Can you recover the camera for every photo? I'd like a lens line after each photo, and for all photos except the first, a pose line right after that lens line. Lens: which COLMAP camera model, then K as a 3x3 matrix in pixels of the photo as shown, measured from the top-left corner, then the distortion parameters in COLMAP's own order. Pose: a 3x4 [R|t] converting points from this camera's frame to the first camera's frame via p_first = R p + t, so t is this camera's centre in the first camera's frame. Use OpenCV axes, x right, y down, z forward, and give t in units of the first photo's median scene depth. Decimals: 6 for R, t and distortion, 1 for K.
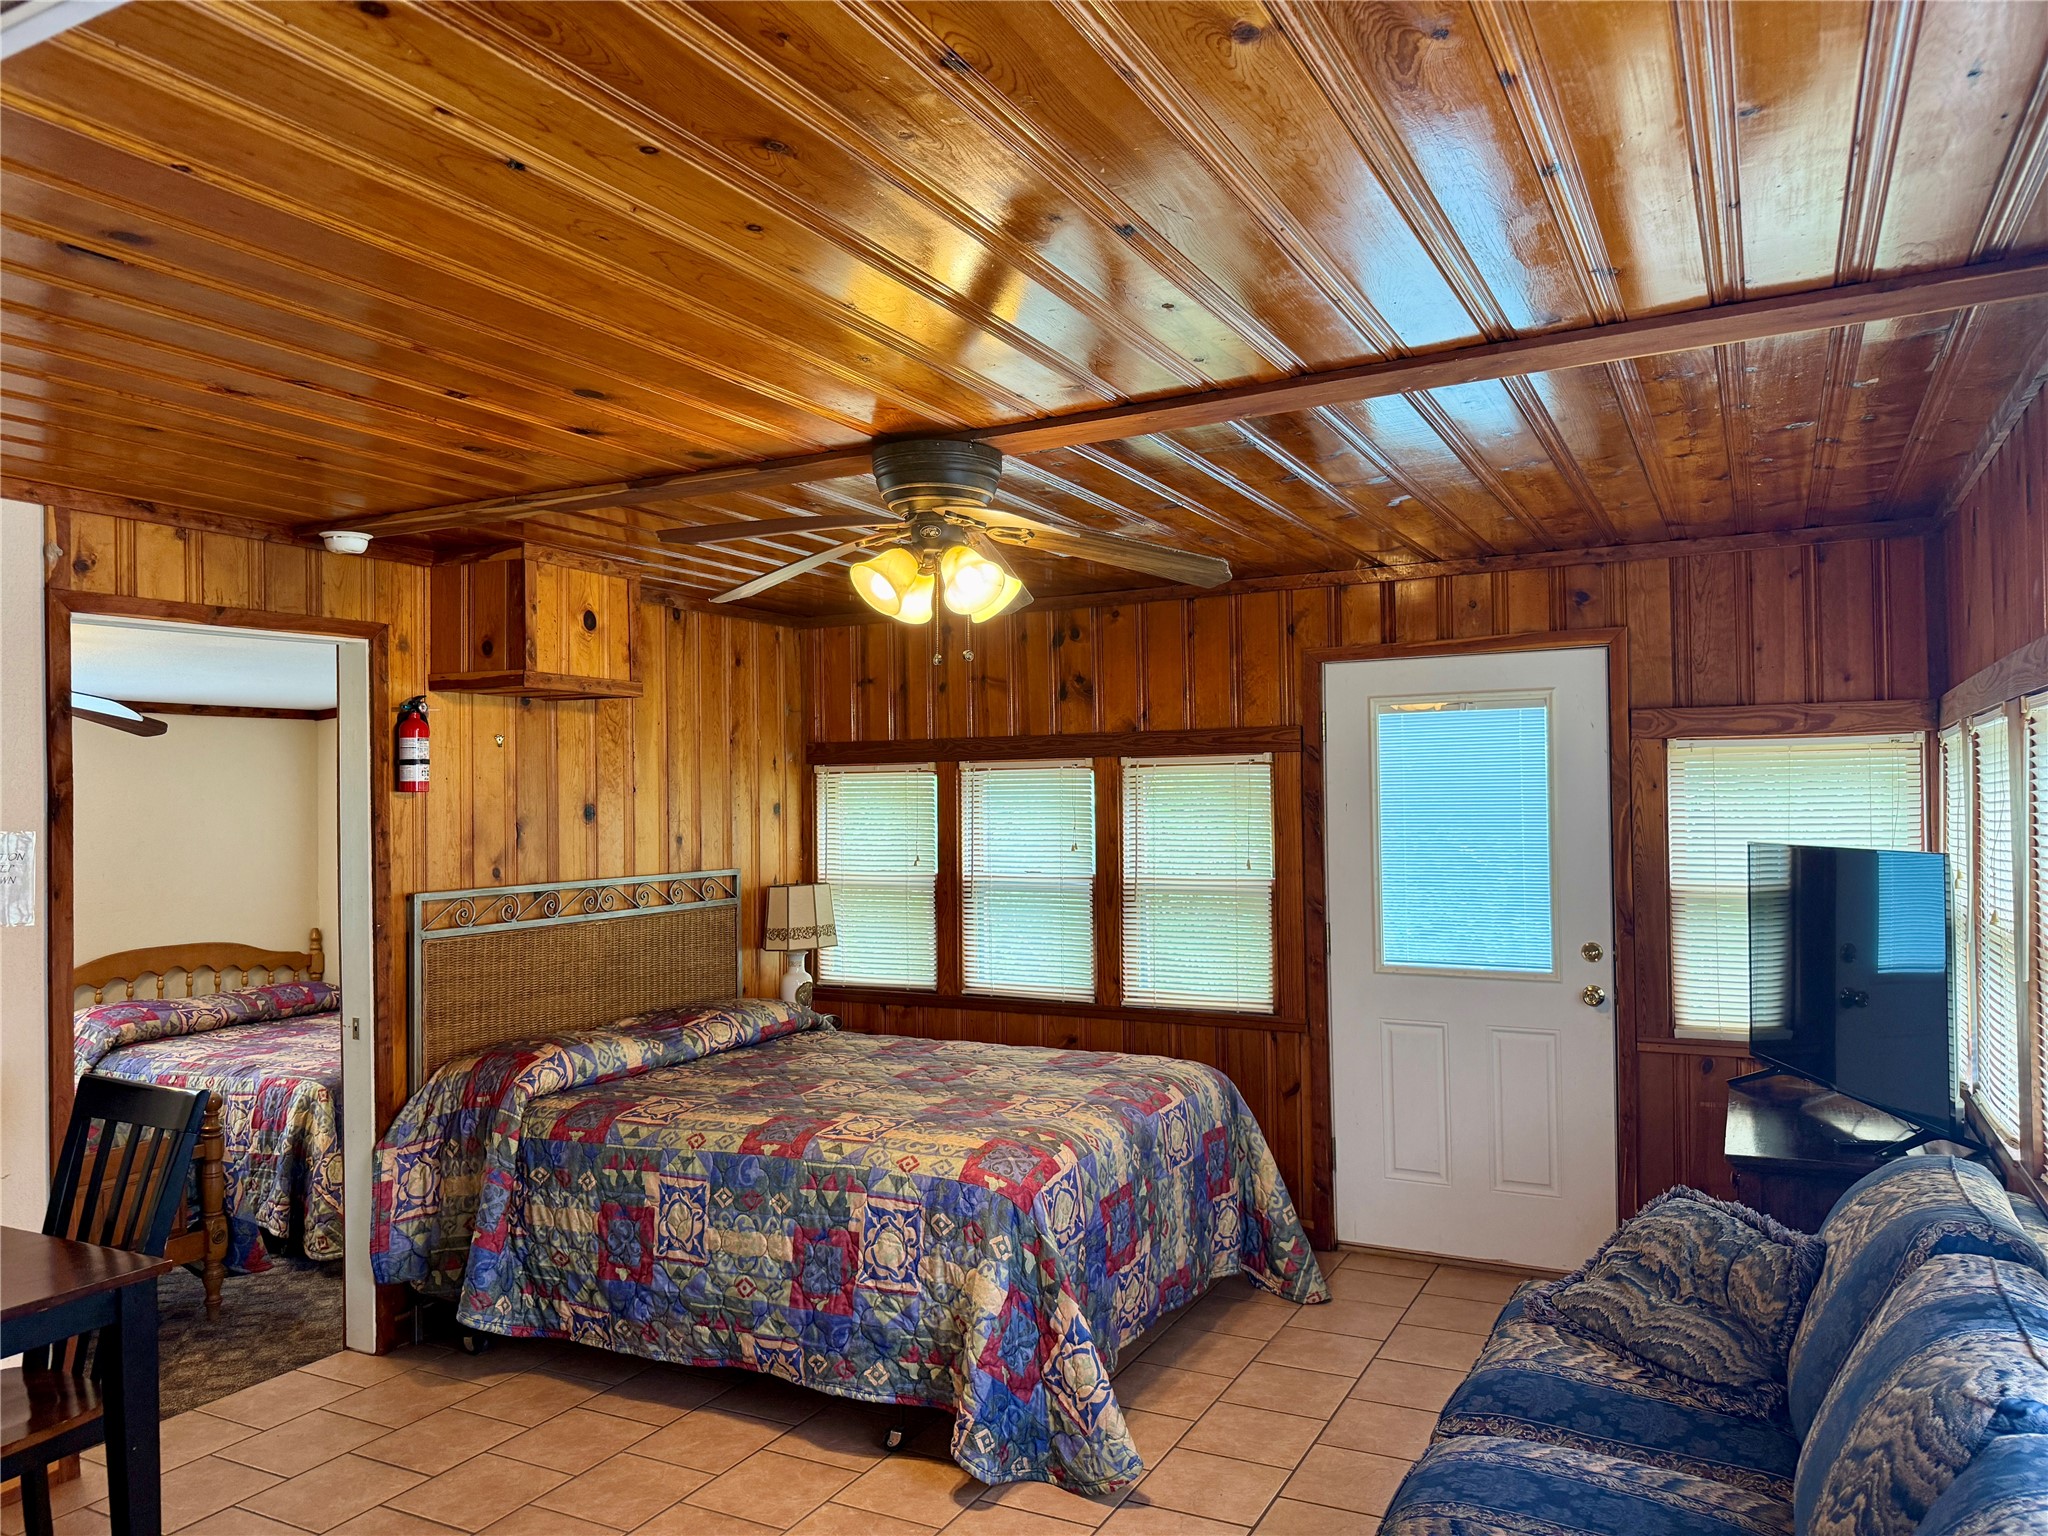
lens RADIAL K [[1433.8, 0, 1029.3], [0, 1433.8, 766.0], [0, 0, 1]] dist [0.048250, -0.077819]
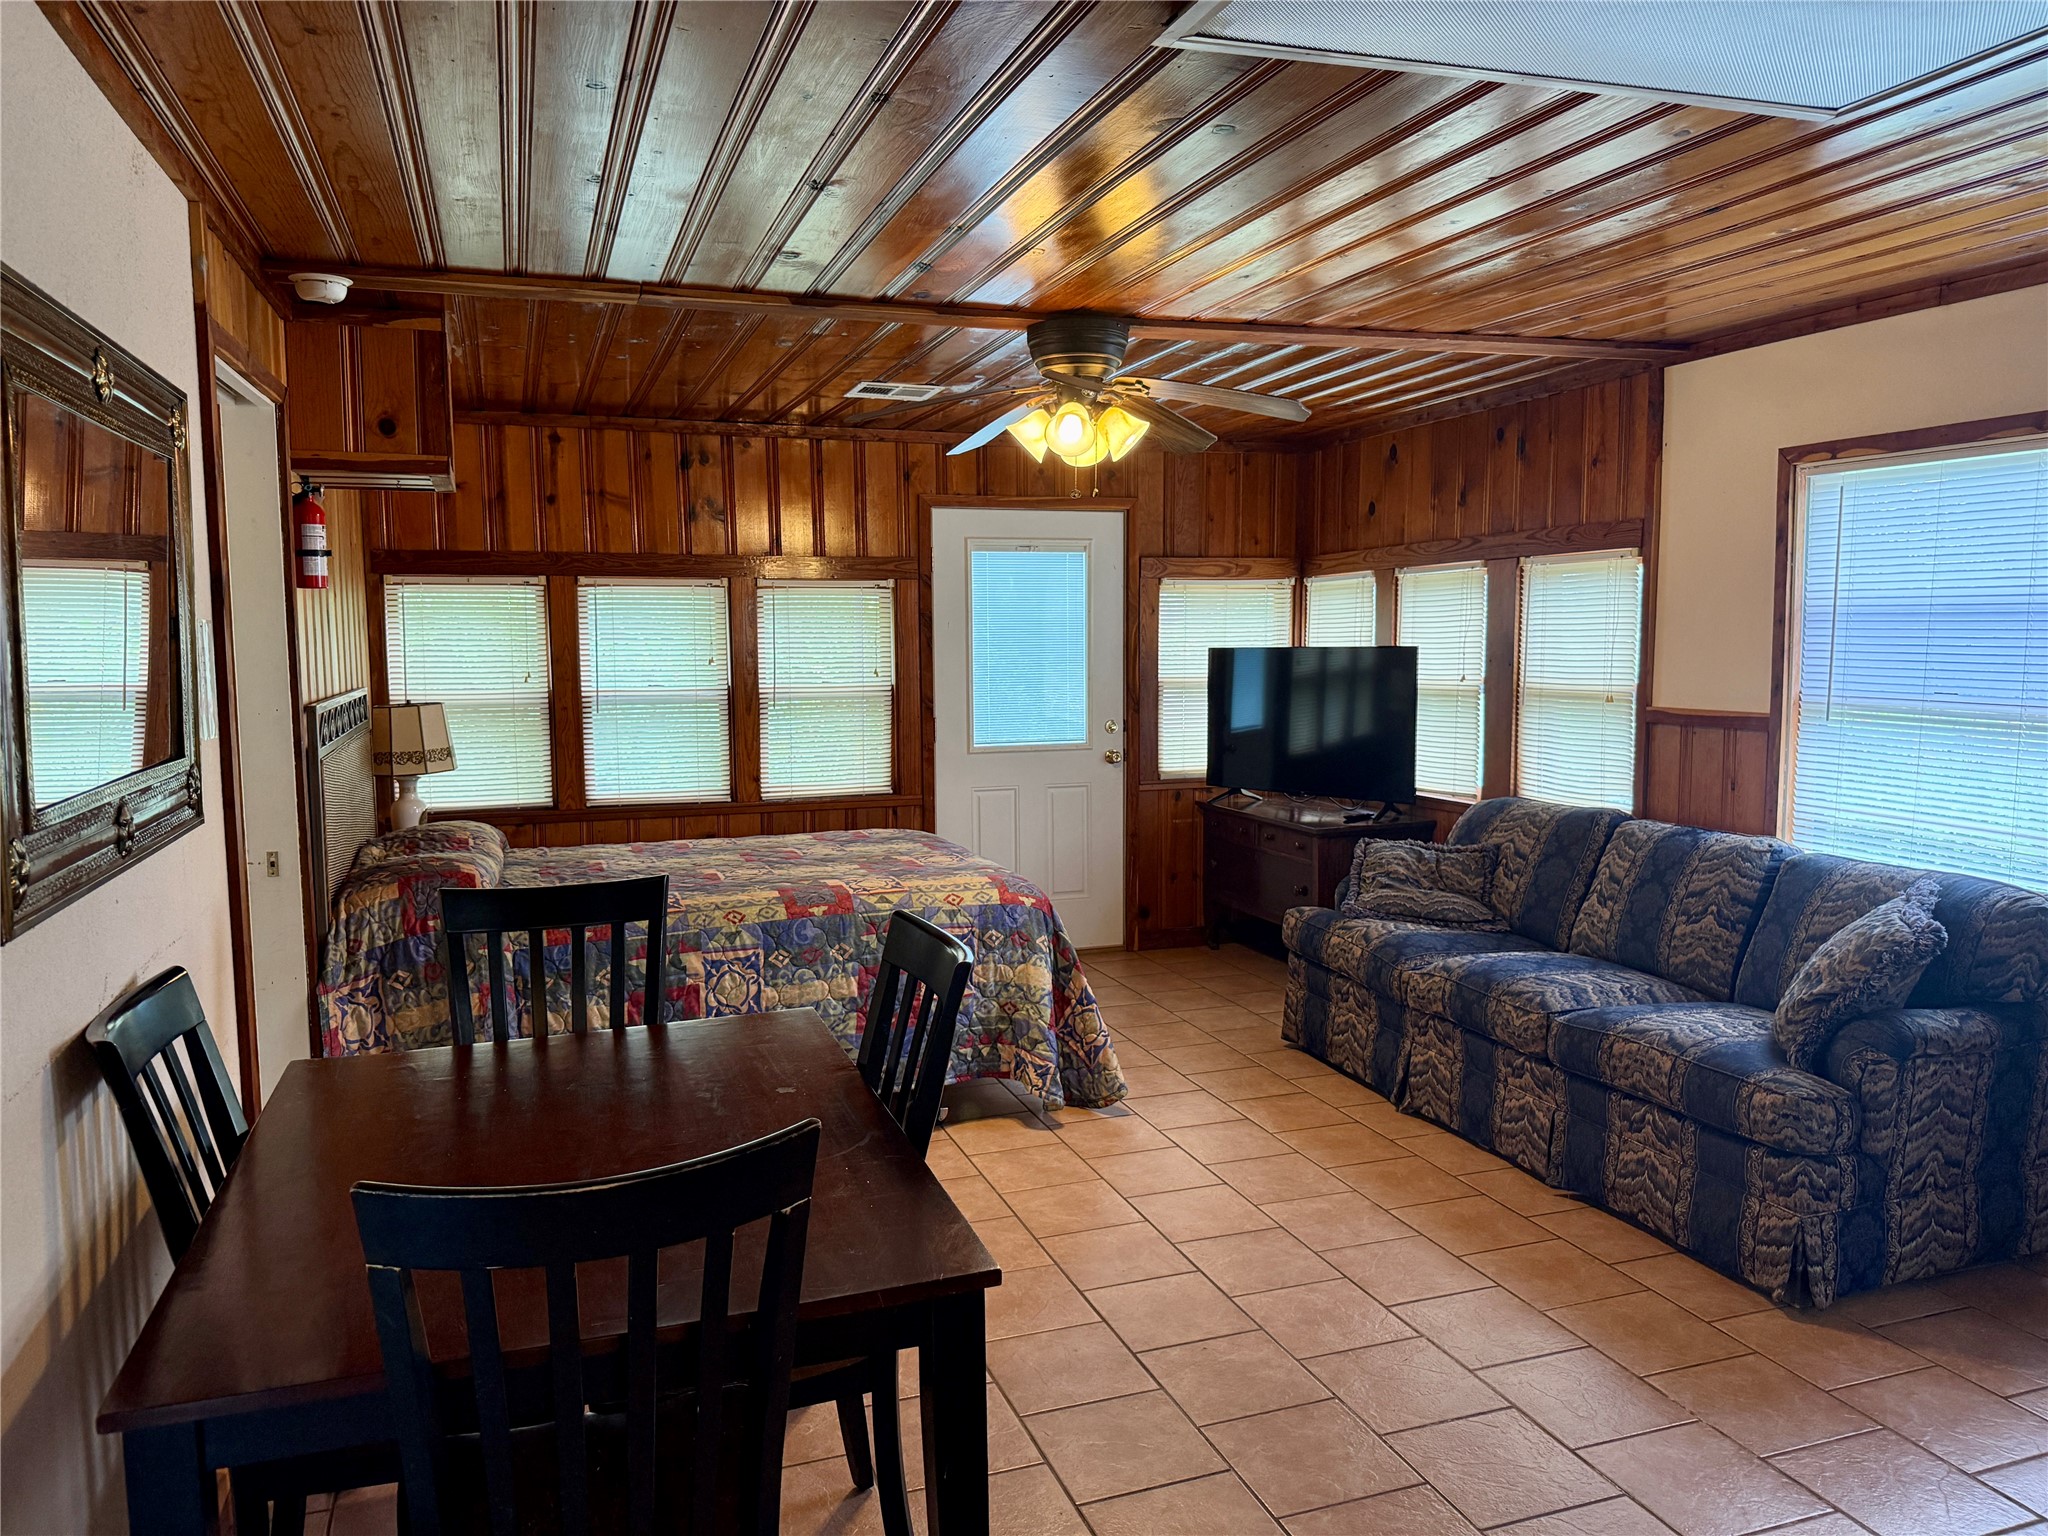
lens RADIAL K [[1433.8, 0, 1036.0], [0, 1433.8, 788.3], [0, 0, 1]] dist [0.048250, -0.077819]
pose [[0.683796, -0.071504, 0.726161, -0.766953], [-0.020083, 0.992966, 0.116687, 0.027081], [-0.729396, -0.094374, 0.677550, 0.089631]]
